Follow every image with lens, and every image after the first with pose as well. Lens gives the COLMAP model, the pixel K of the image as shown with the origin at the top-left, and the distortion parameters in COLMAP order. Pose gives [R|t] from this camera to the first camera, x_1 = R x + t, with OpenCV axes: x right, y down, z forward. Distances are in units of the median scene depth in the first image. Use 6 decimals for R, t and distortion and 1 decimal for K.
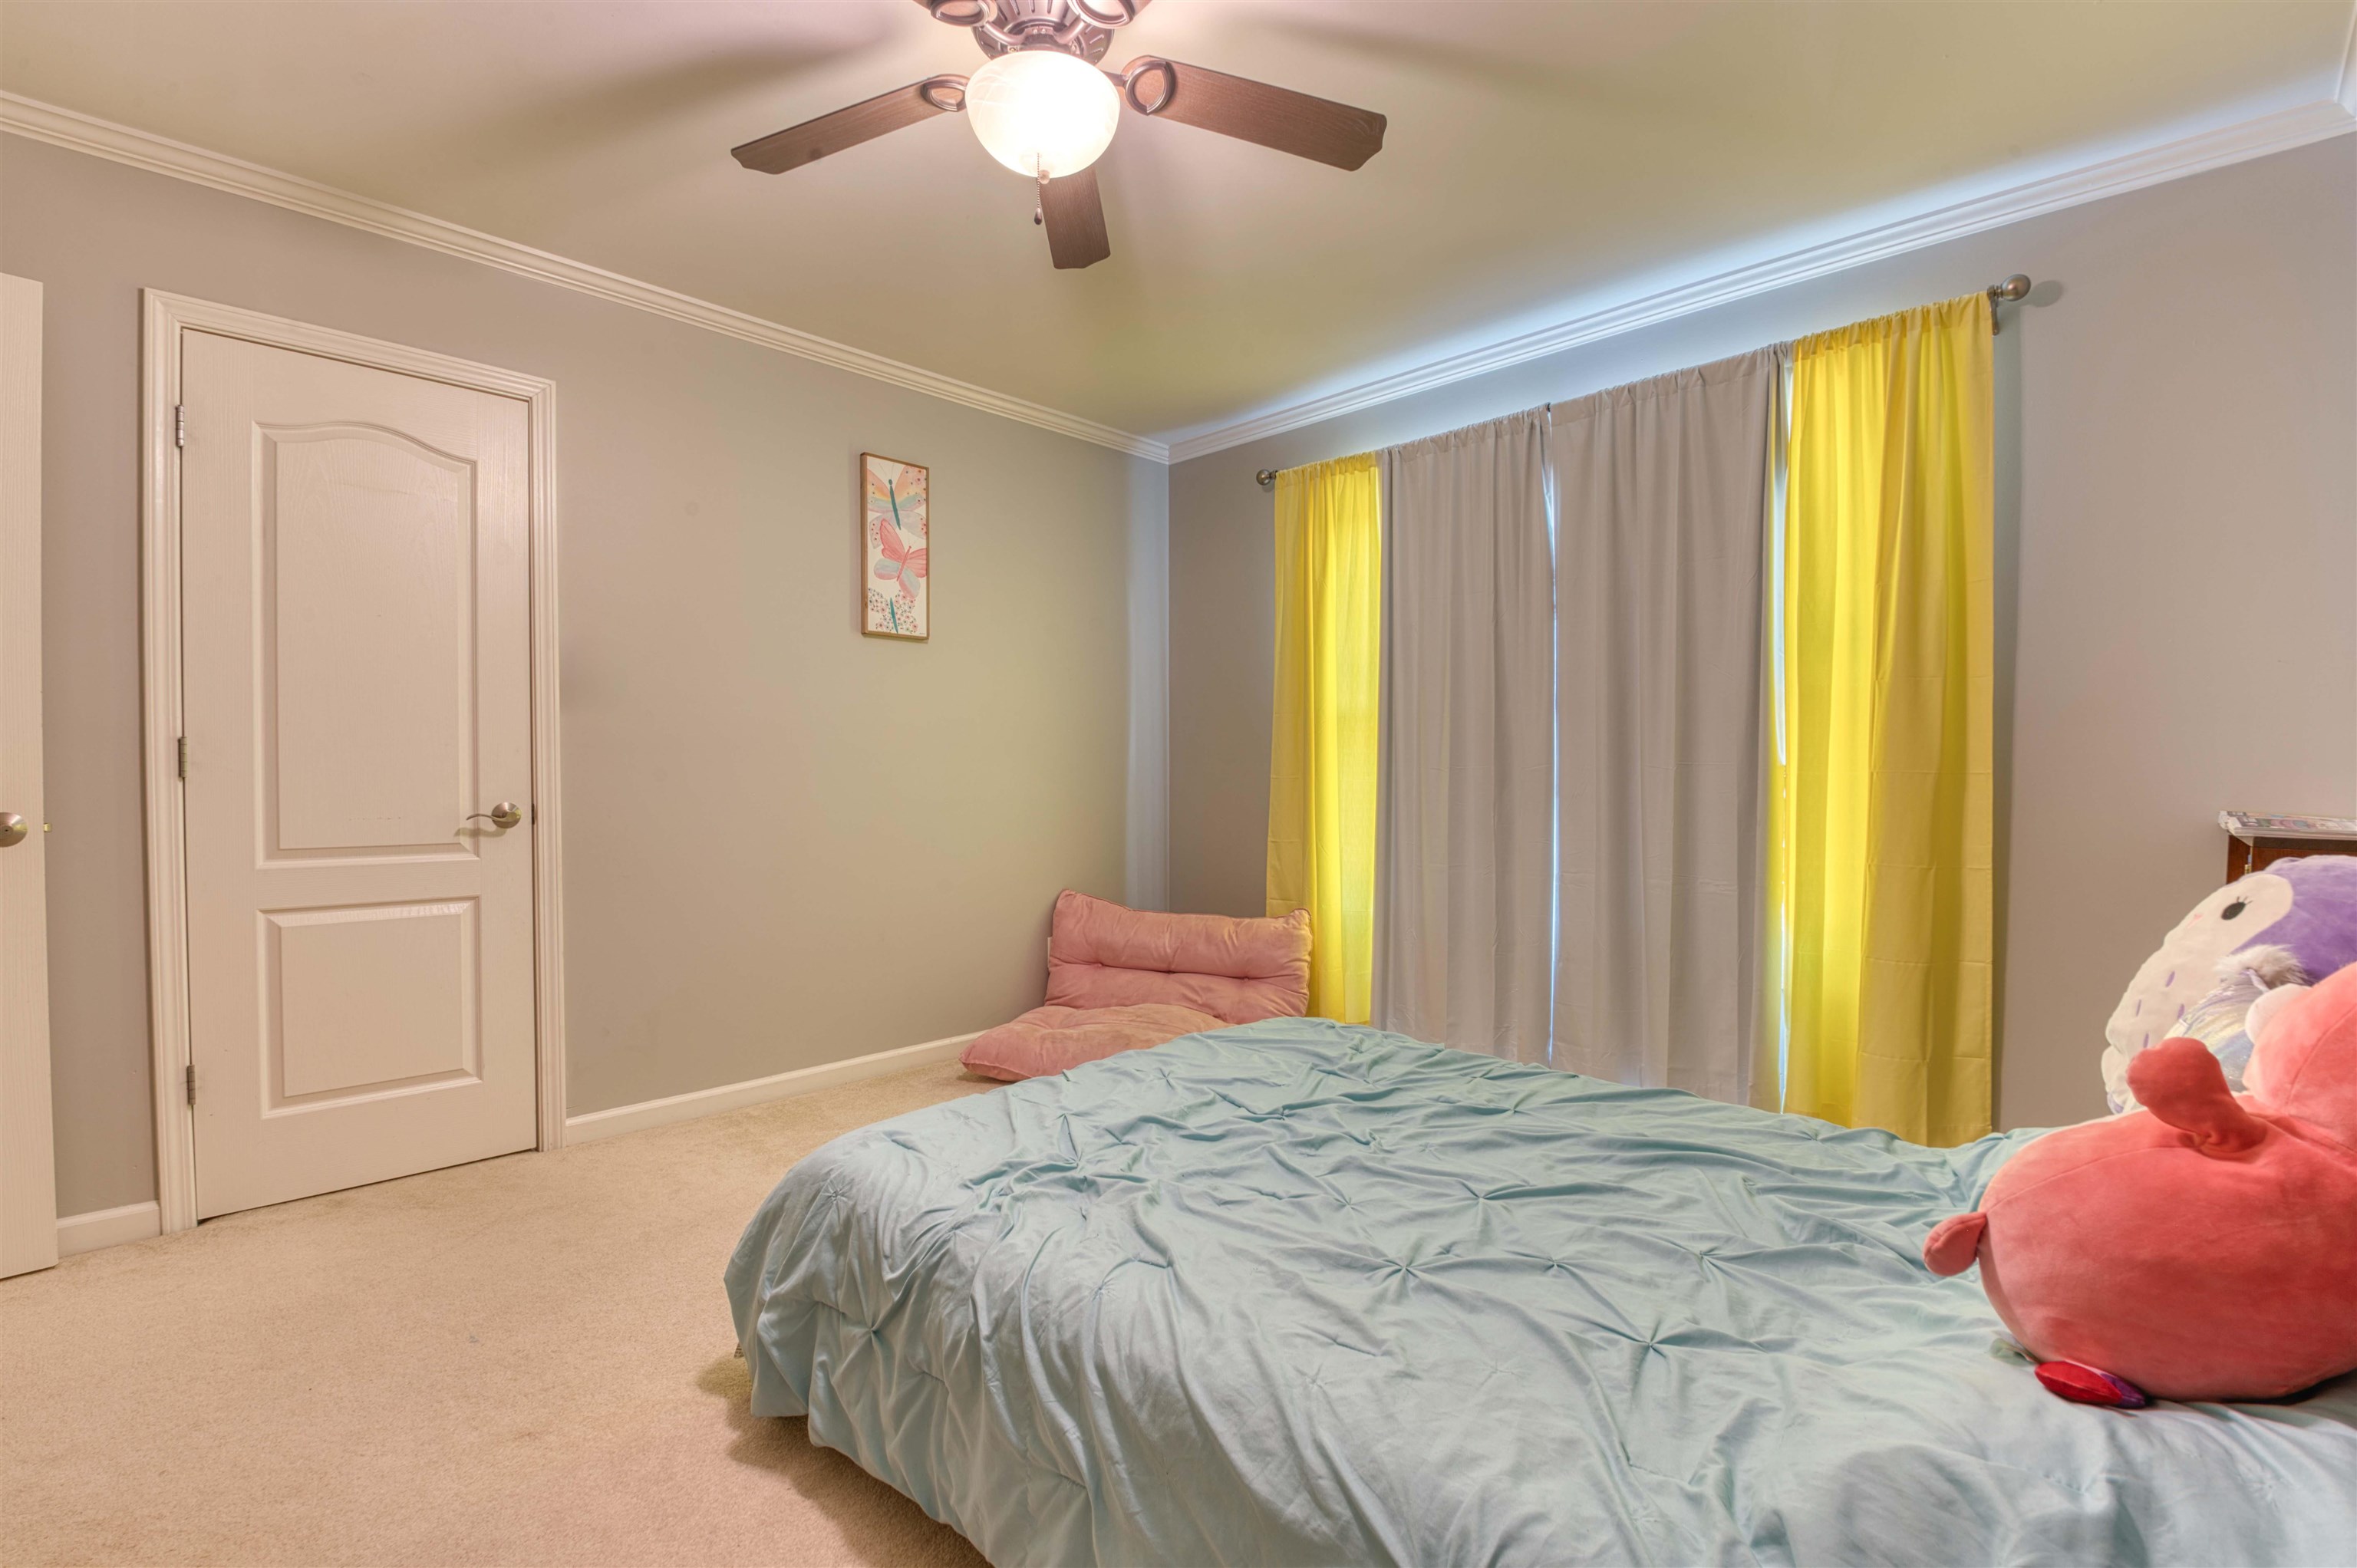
lens RADIAL K [[1102.1, 0, 1174.9], [0, 1102.1, 778.2], [0, 0, 1]] dist [-0.005229, -0.000502]
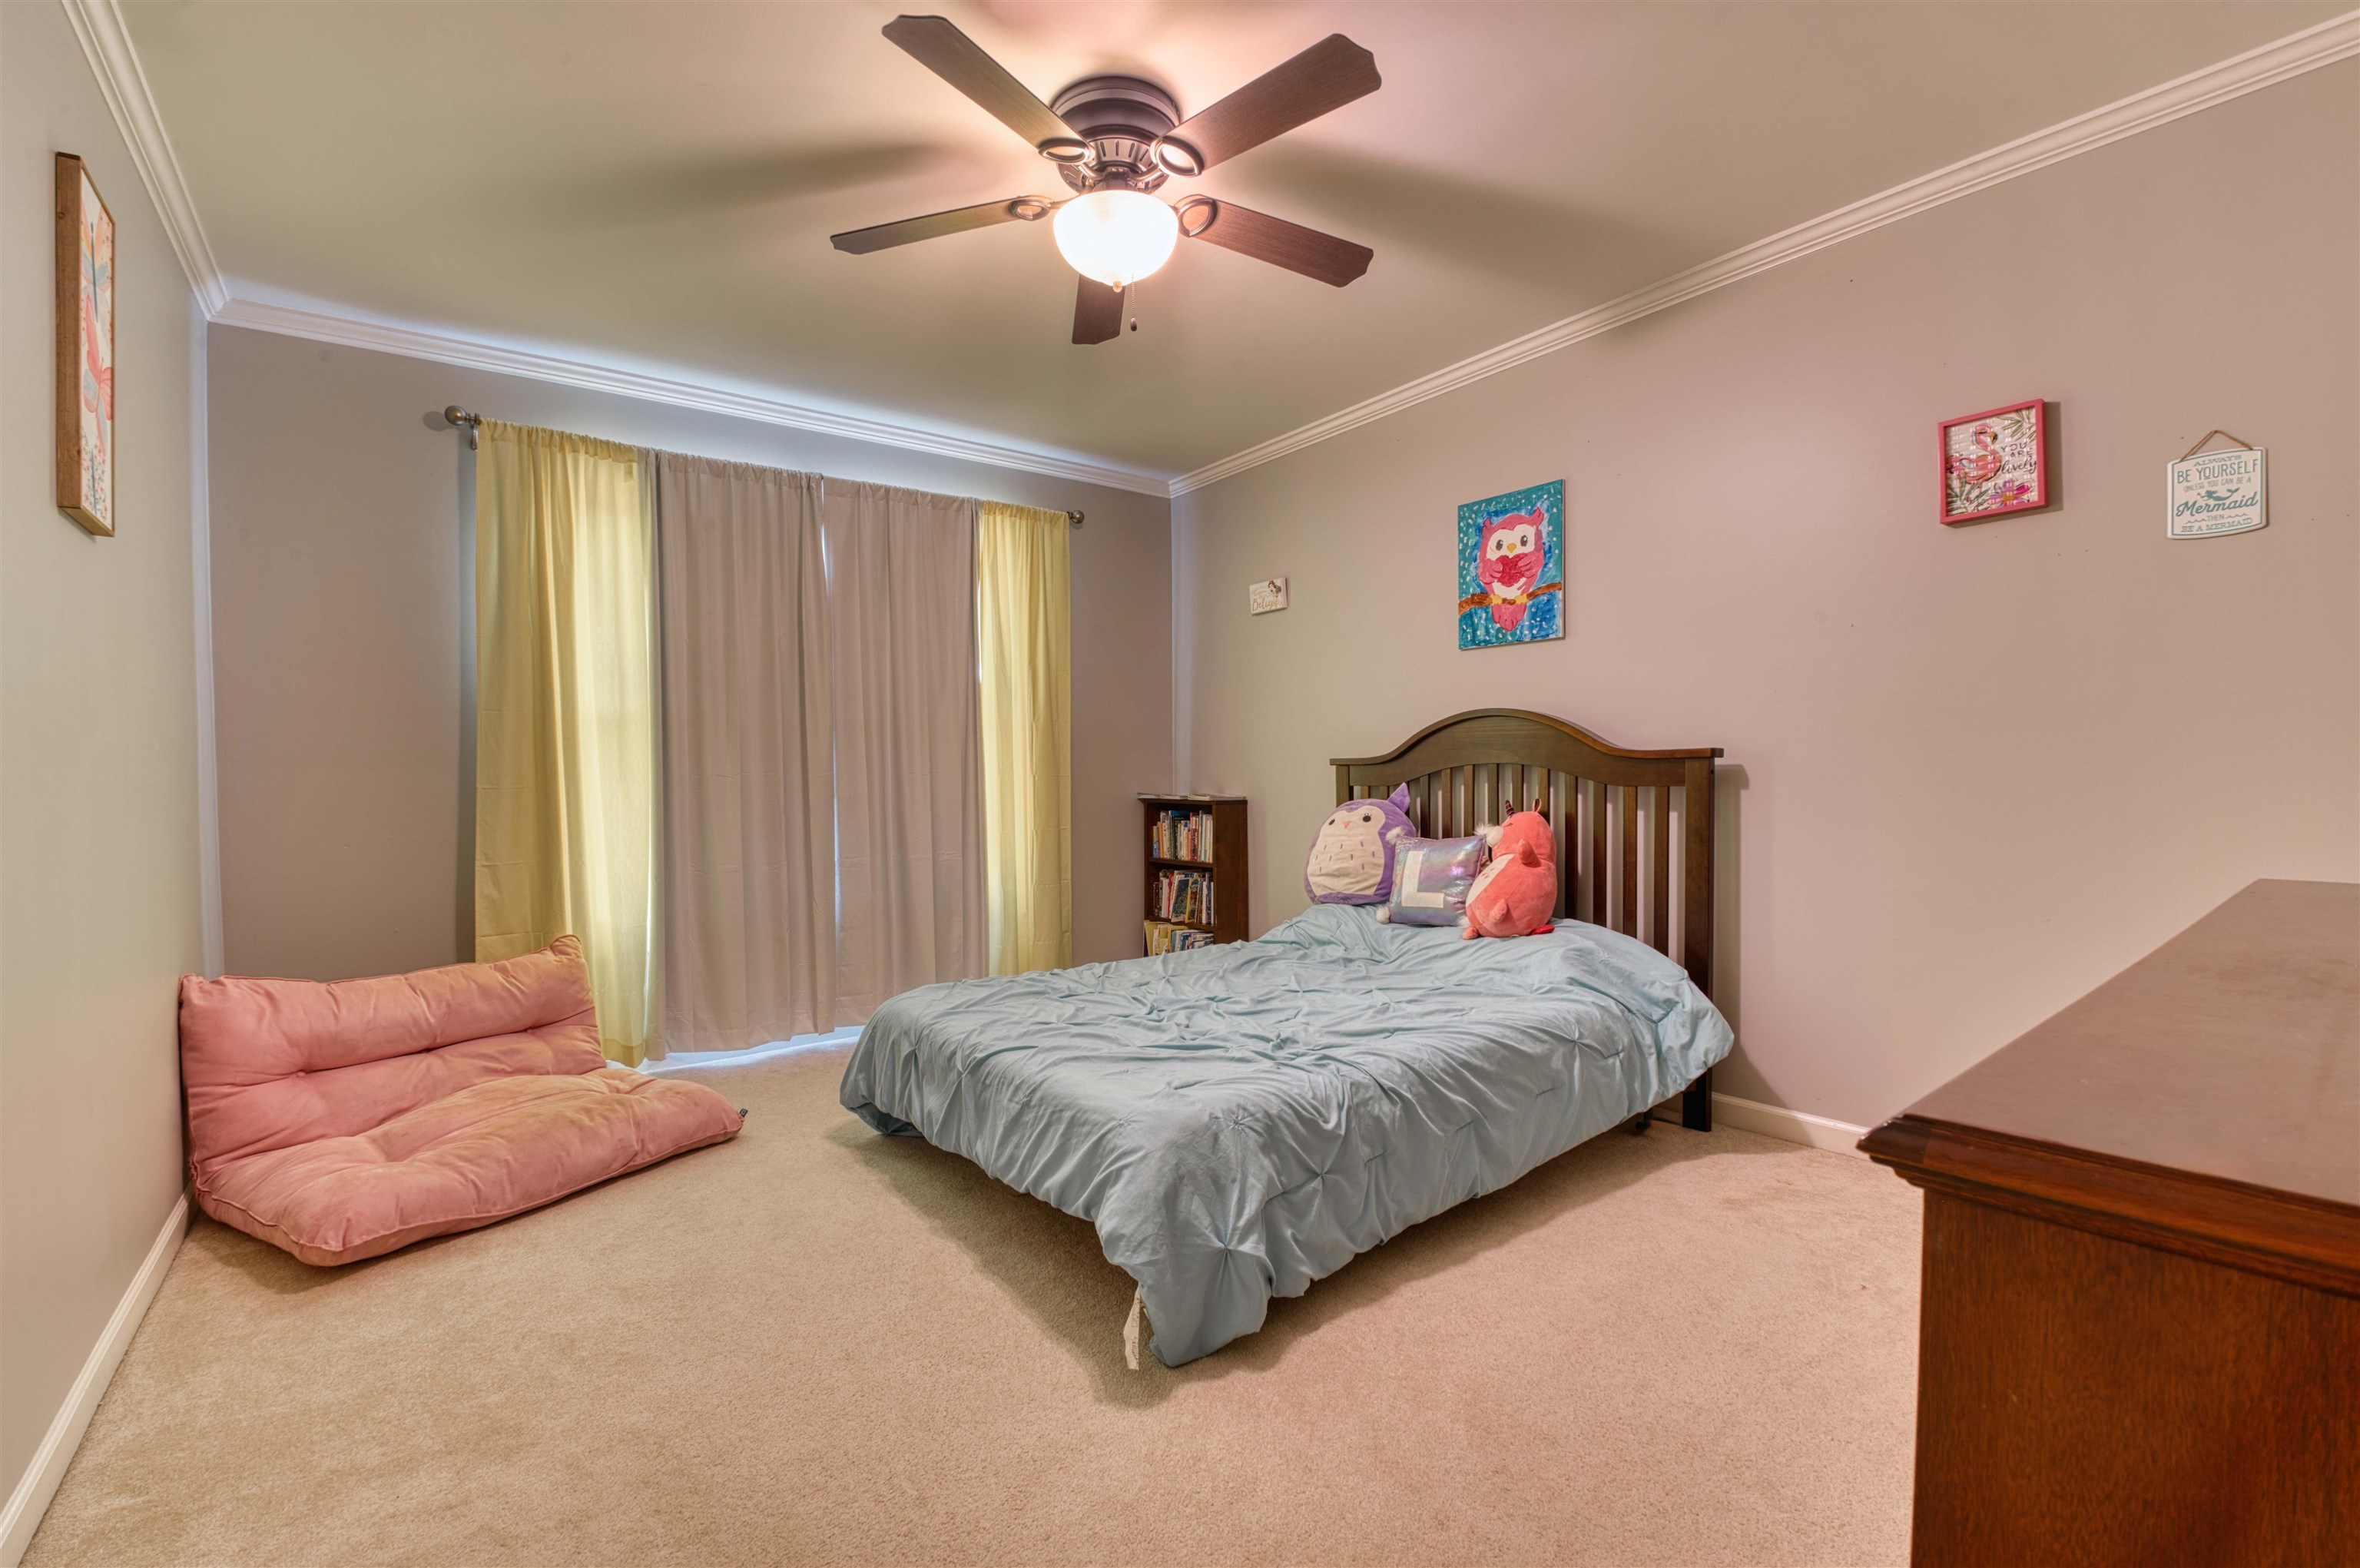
lens RADIAL K [[1019.1, 0, 1177.0], [0, 1019.1, 792.4], [0, 0, 1]] dist [-0.025022, 0.000132]
pose [[0.110641, -0.018937, 0.993680, -0.694387], [0.022857, 0.999603, 0.016505, 0.001587], [-0.993598, 0.020886, 0.111030, 0.465656]]
